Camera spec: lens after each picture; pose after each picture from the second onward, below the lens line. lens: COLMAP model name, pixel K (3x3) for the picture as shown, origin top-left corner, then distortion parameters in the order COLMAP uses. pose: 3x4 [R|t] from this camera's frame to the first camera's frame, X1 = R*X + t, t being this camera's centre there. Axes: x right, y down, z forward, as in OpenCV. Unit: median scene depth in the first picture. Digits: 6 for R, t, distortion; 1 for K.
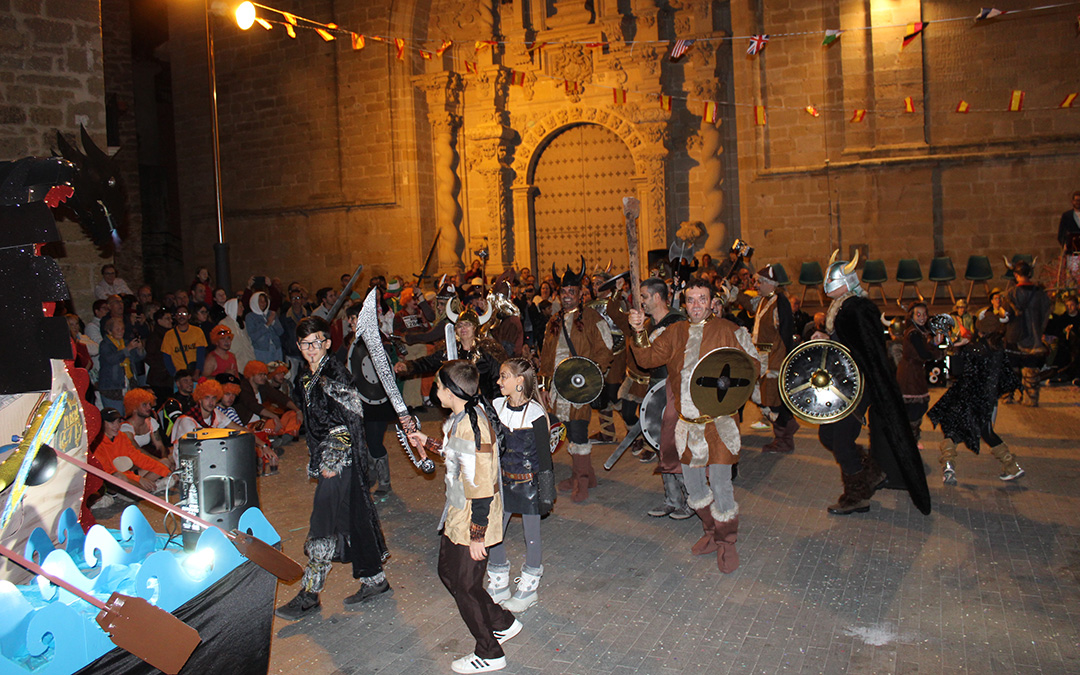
lens RADIAL K [[923.8, 0, 538.6], [0, 923.8, 320.8], [0, 0, 1]] dist [-0.150763, 0.145593]
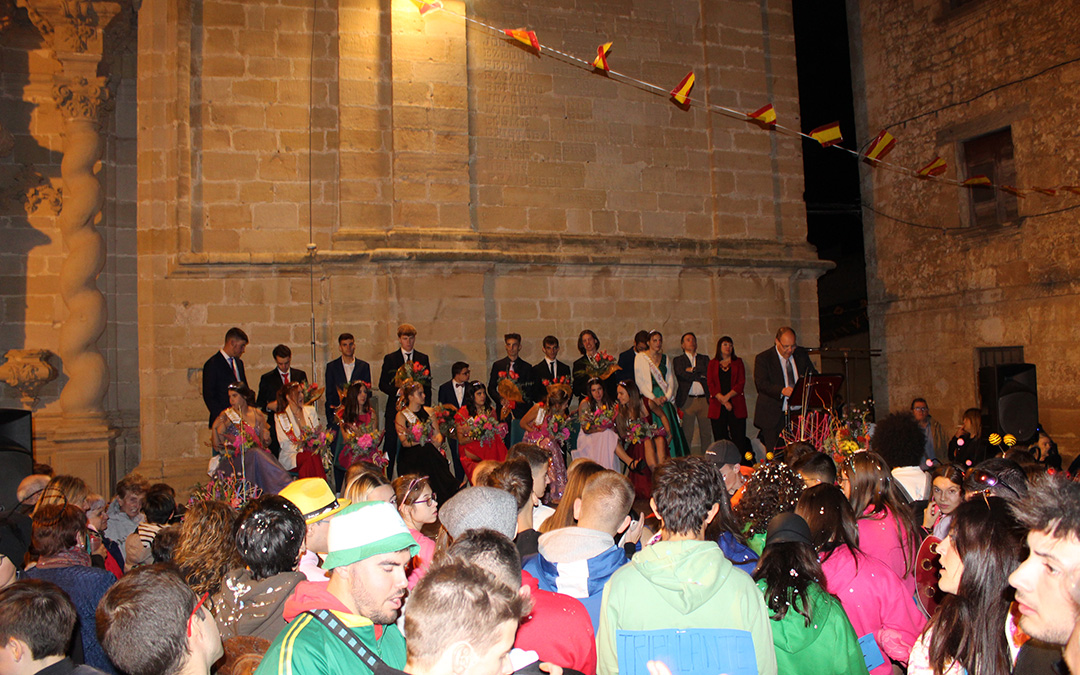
lens RADIAL K [[923.8, 0, 537.4], [0, 923.8, 333.2], [0, 0, 1]] dist [-0.150763, 0.145593]
pose [[0.738598, 0.061940, 0.671295, 0.045596], [0.050489, 0.987891, -0.146703, -0.033665], [-0.672253, 0.142248, 0.726527, 0.496285]]
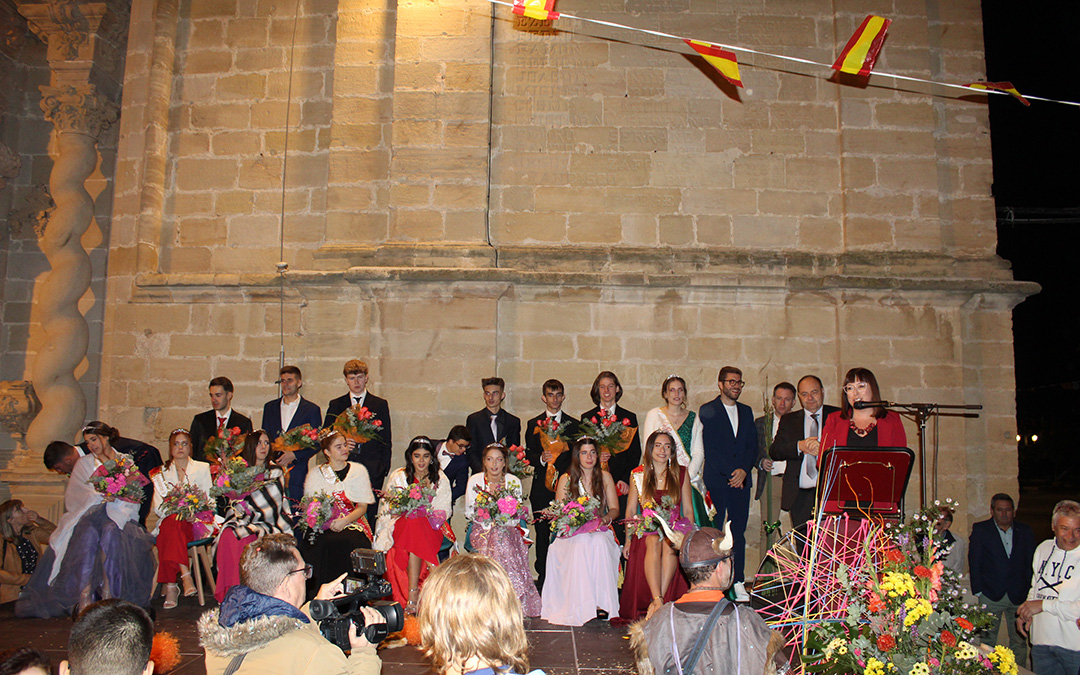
lens RADIAL K [[923.8, 0, 522.1], [0, 923.8, 331.9], [0, 0, 1]] dist [-0.150763, 0.145593]
pose [[0.924631, 0.109819, 0.364689, 0.259612], [-0.030665, 0.975885, -0.216119, -0.046004], [-0.379629, 0.188647, 0.905701, 0.530709]]
